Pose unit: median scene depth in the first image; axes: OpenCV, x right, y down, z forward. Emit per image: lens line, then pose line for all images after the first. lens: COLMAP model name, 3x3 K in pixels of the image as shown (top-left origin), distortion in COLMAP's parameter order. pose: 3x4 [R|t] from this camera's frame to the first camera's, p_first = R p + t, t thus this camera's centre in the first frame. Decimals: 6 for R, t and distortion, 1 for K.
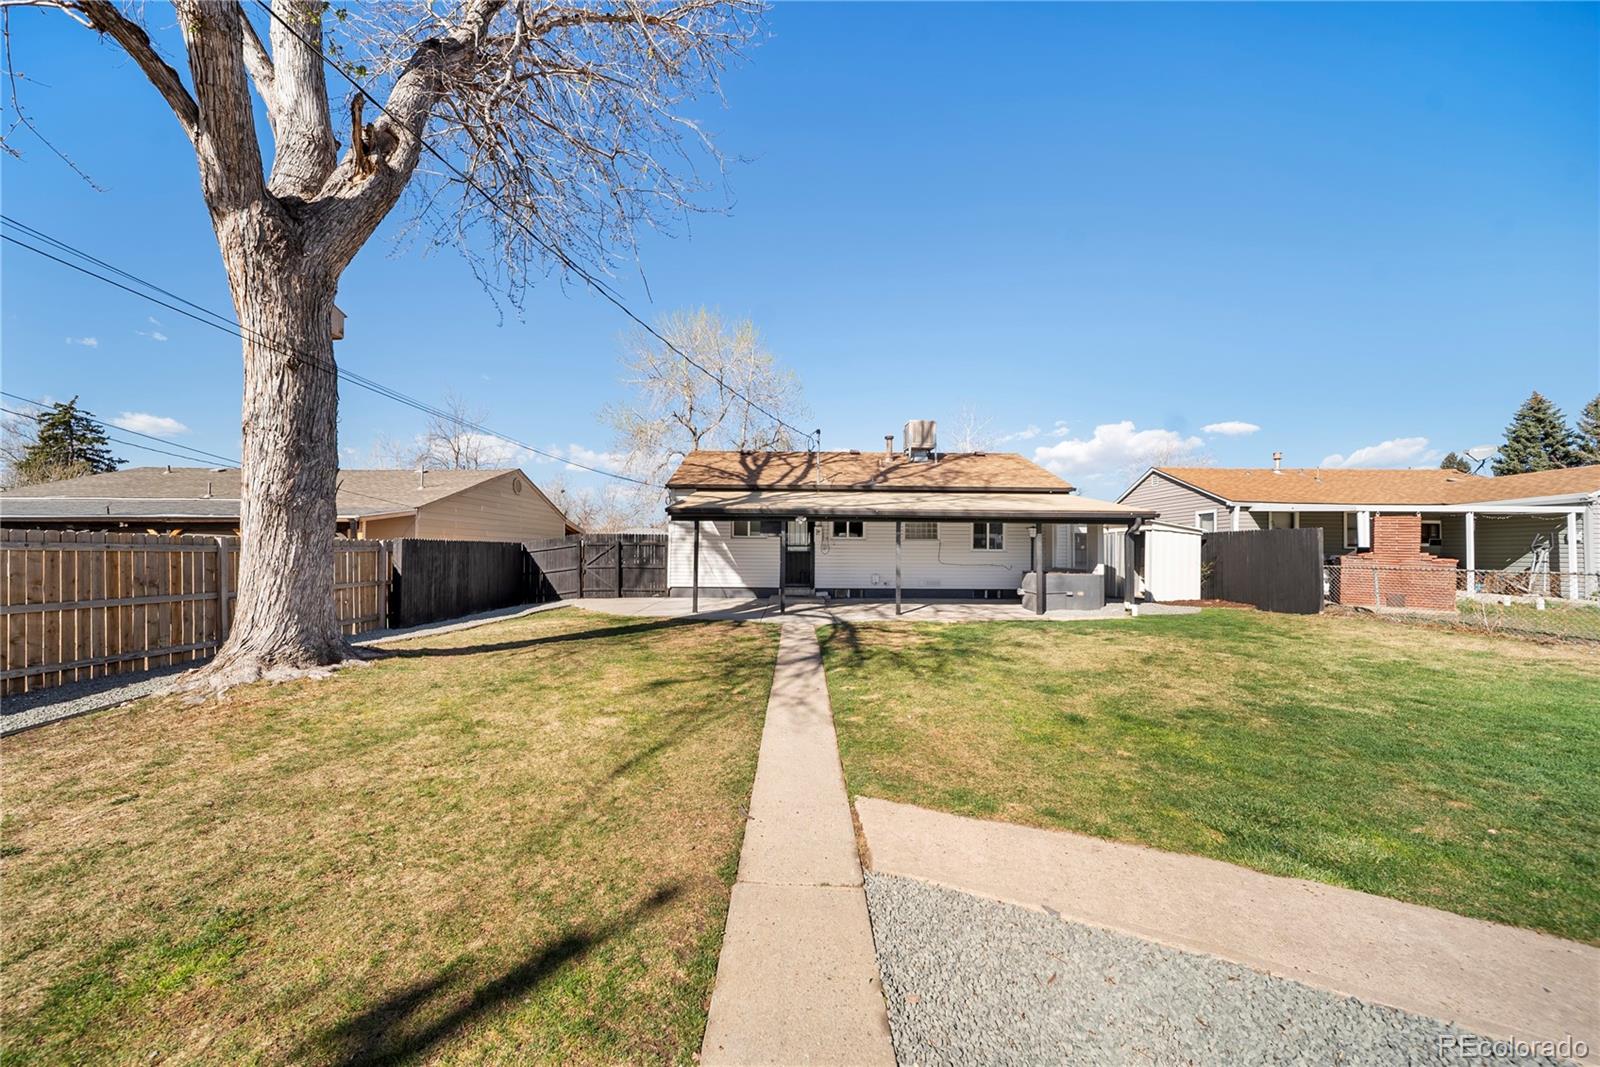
lens RADIAL K [[587.7, 0, 799.2], [0, 587.7, 557.5], [0, 0, 1]] dist [0.000091, -0.000002]
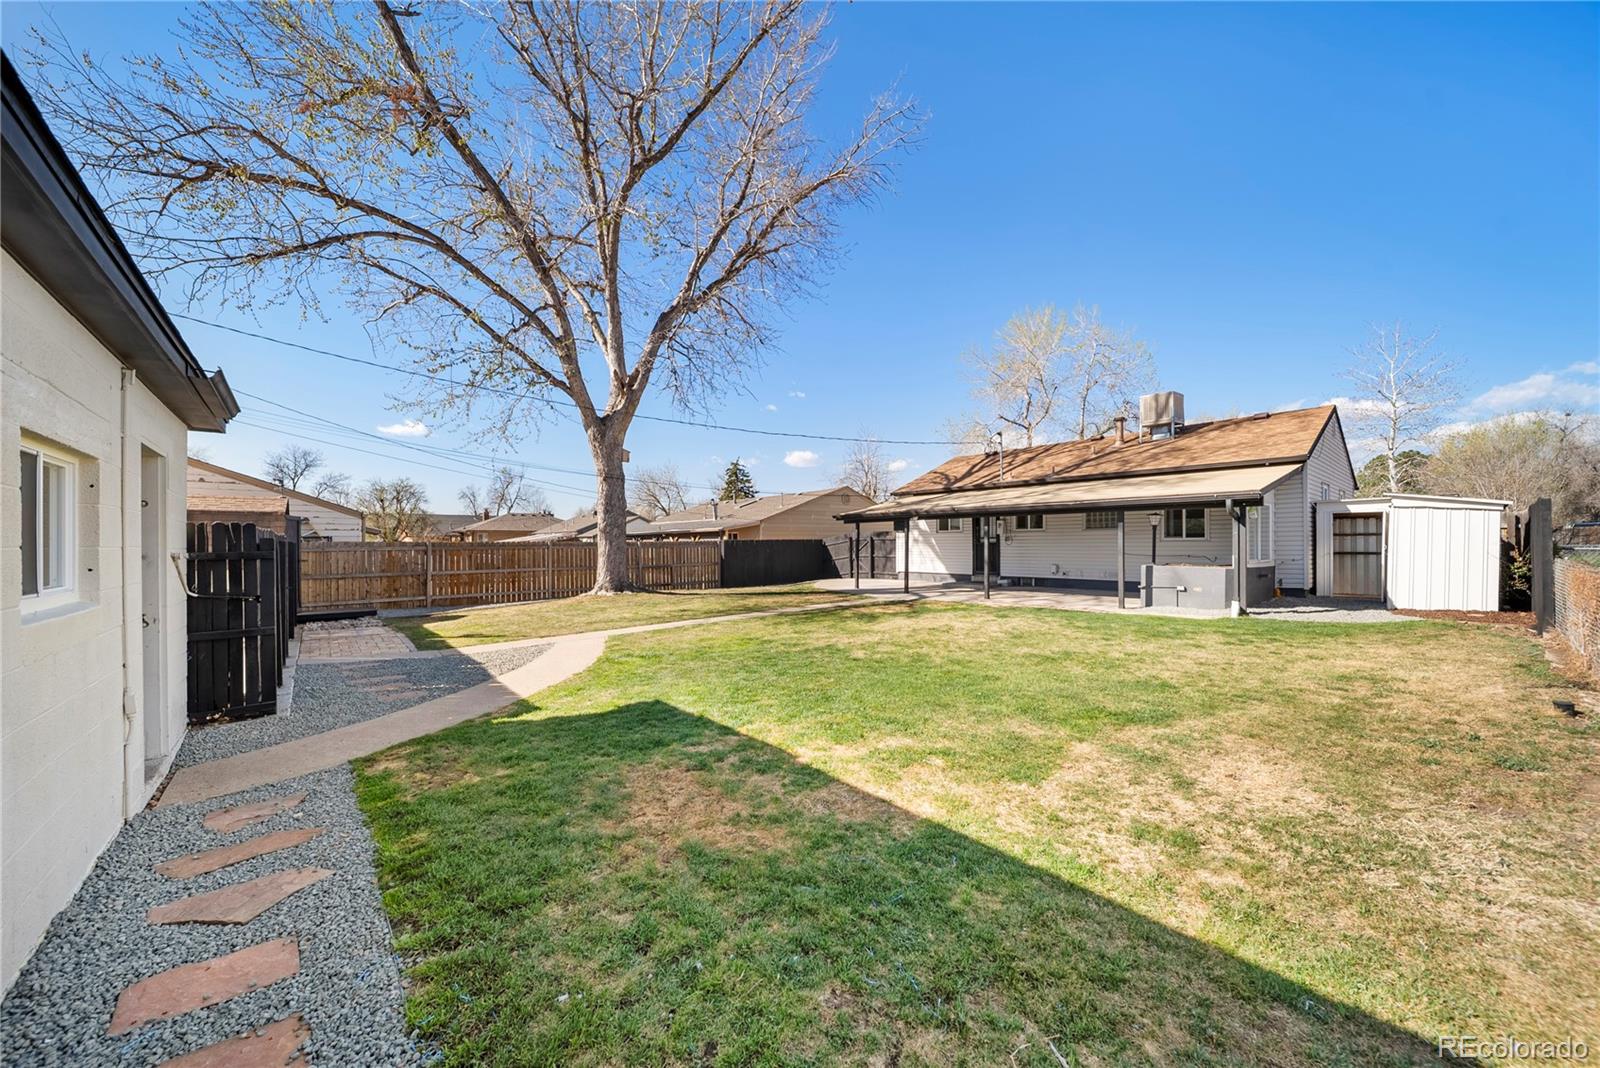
lens RADIAL K [[639.9, 0, 799.6], [0, 639.9, 555.2], [0, 0, 1]] dist [-0.000018, -0.000026]
pose [[0.612704, 0.003028, -0.790307, 0.750271], [0.005807, 0.999948, 0.008333, 0.000791], [0.790291, -0.009695, 0.612655, -0.034240]]
